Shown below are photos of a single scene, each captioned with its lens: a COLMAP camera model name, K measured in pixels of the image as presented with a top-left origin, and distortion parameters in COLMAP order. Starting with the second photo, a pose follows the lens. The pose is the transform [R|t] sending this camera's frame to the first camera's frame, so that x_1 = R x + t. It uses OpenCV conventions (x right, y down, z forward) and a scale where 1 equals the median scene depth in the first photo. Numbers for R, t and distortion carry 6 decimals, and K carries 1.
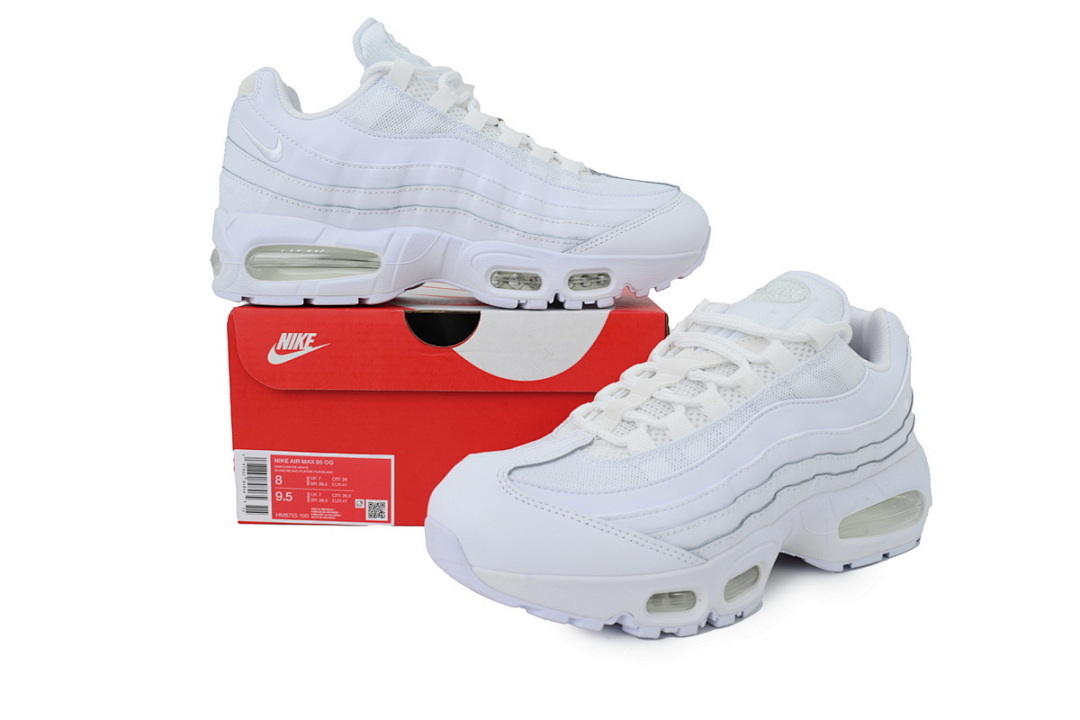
lens RADIAL K [[937.3, 0, 540.0], [0, 937.3, 360.0], [0, 0, 1]] dist [0.009686, -0.001499]
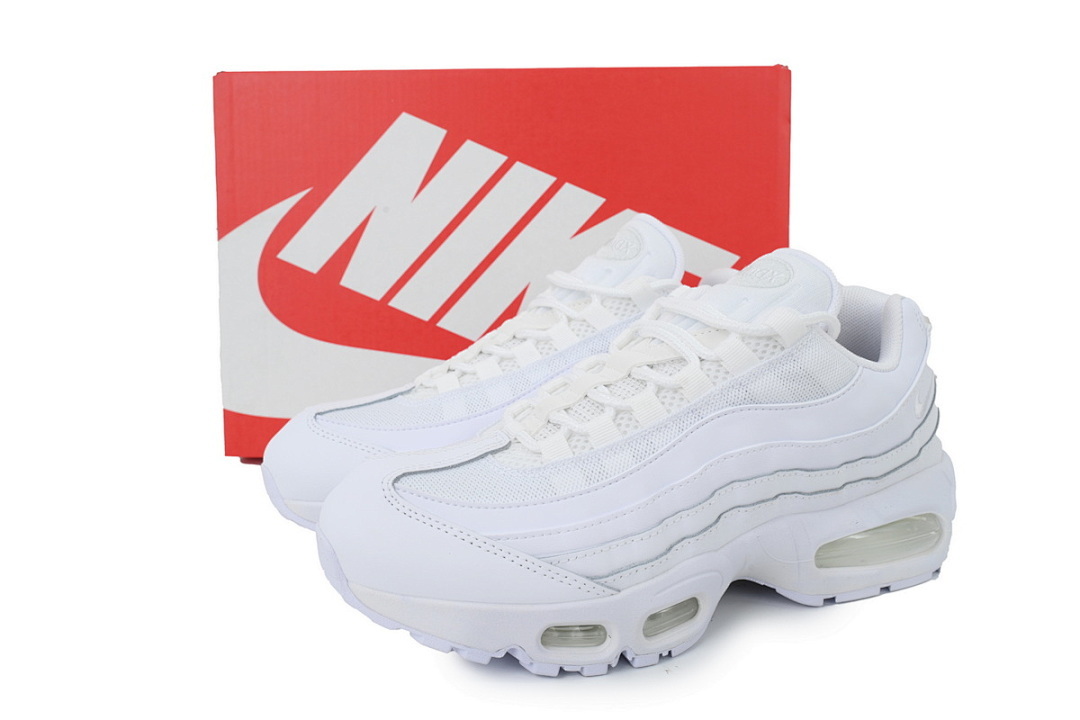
lens RADIAL K [[937.3, 0, 540.0], [0, 937.3, 360.0], [0, 0, 1]] dist [0.009686, -0.001499]
pose [[0.983308, 0.025022, -0.180219, 0.240694], [-0.017815, 0.998980, 0.041500, -0.030301], [0.181074, -0.037597, 0.982751, 0.141290]]
